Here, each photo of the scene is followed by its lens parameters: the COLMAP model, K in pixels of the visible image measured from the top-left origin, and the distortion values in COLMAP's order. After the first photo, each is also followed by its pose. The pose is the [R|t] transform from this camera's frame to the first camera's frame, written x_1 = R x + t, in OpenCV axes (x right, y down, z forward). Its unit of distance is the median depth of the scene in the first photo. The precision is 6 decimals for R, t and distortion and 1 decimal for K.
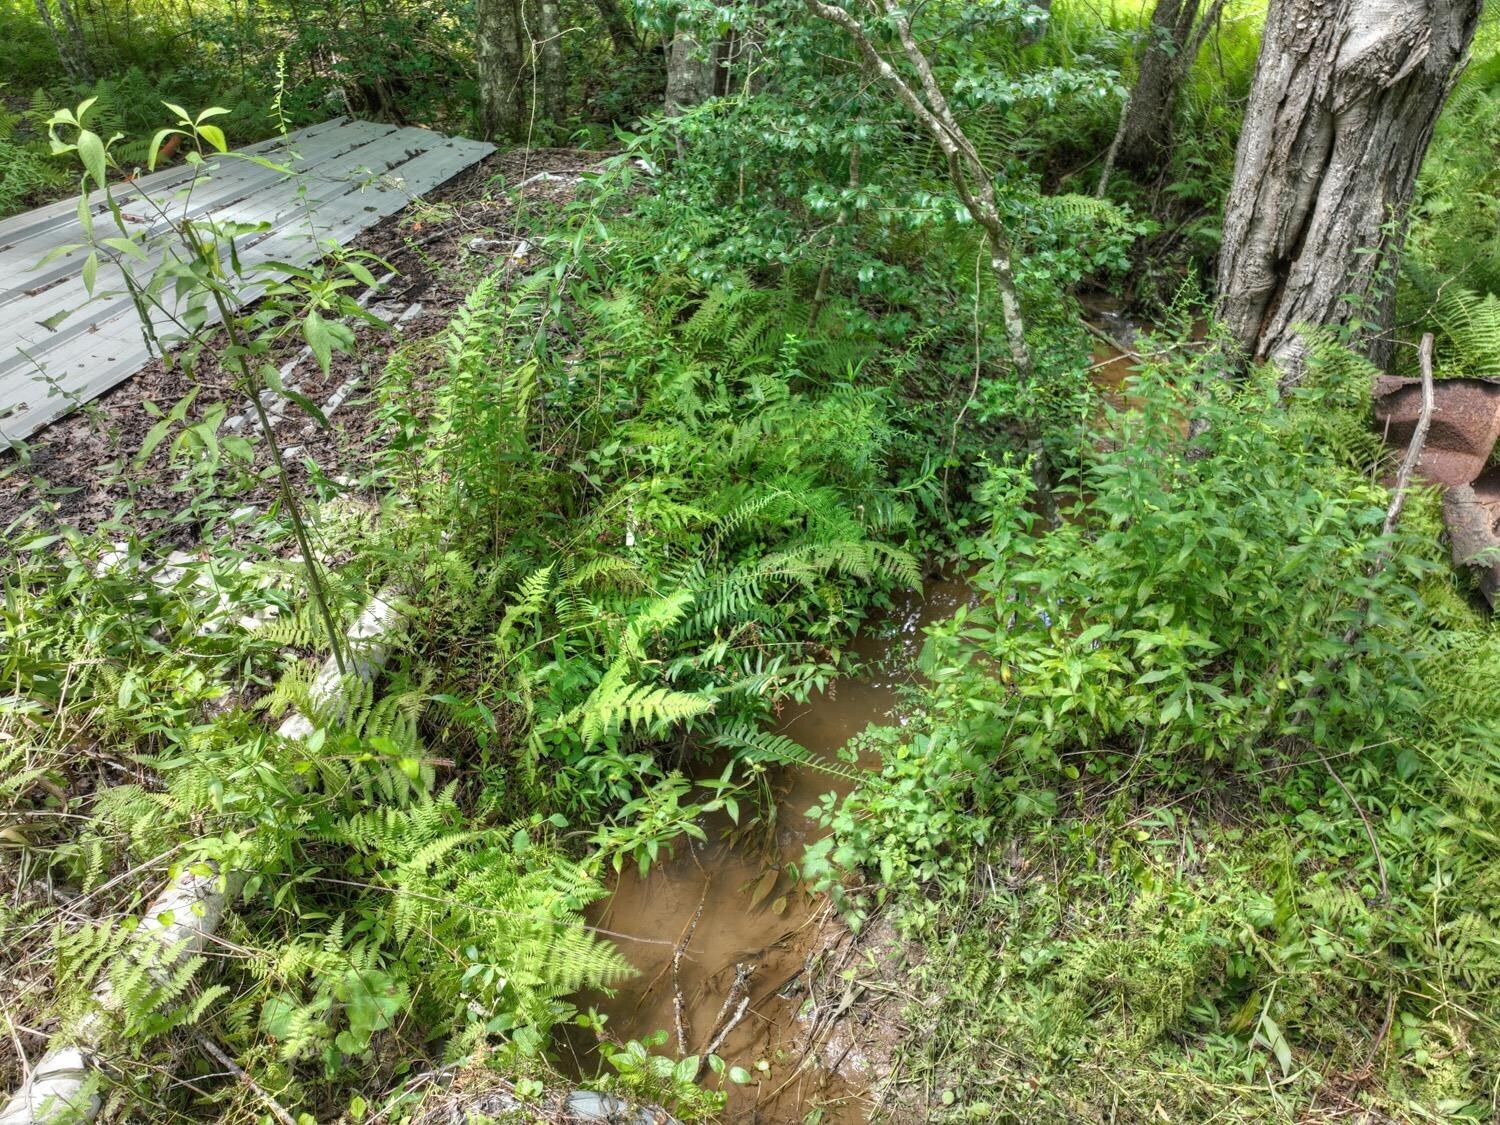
lens RADIAL K [[1061.3, 0, 755.3], [0, 1061.3, 563.9], [0, 0, 1]] dist [-0.005462, 0.023116]
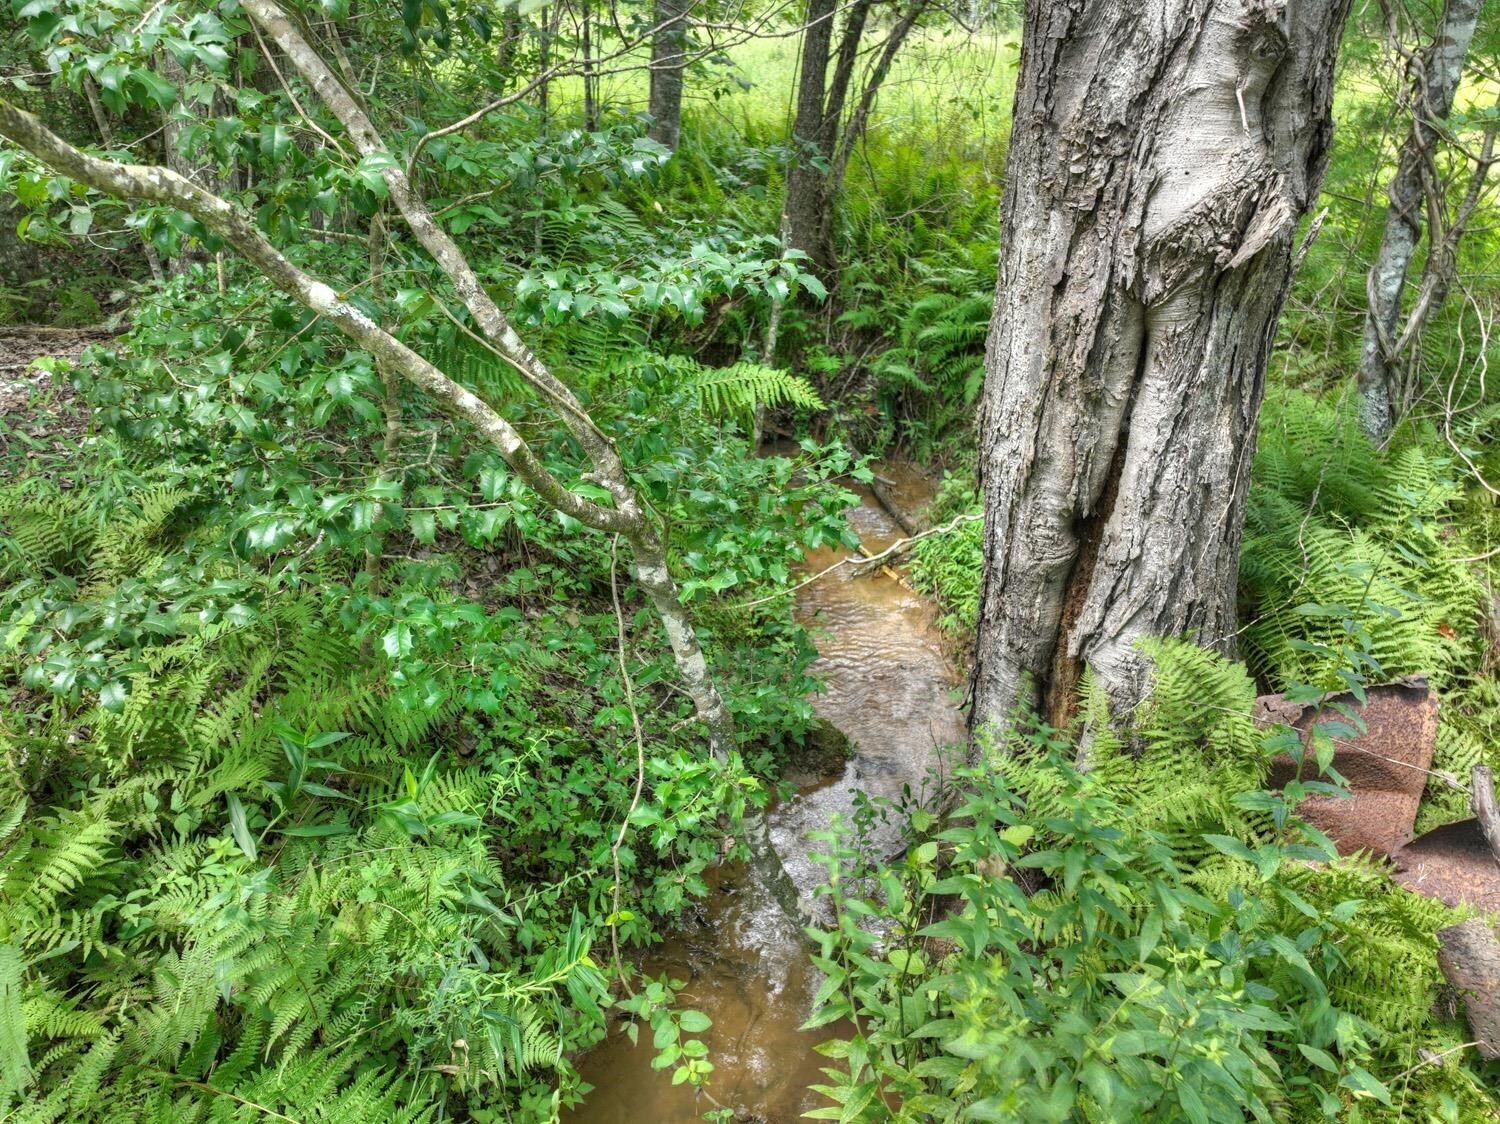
lens RADIAL K [[1061.3, 0, 755.3], [0, 1061.3, 563.4], [0, 0, 1]] dist [-0.005462, 0.023116]
pose [[0.953651, -0.128414, 0.272140, 0.138509], [0.149450, 0.987070, -0.057948, -0.263498], [-0.261180, 0.095933, 0.960511, 0.467009]]
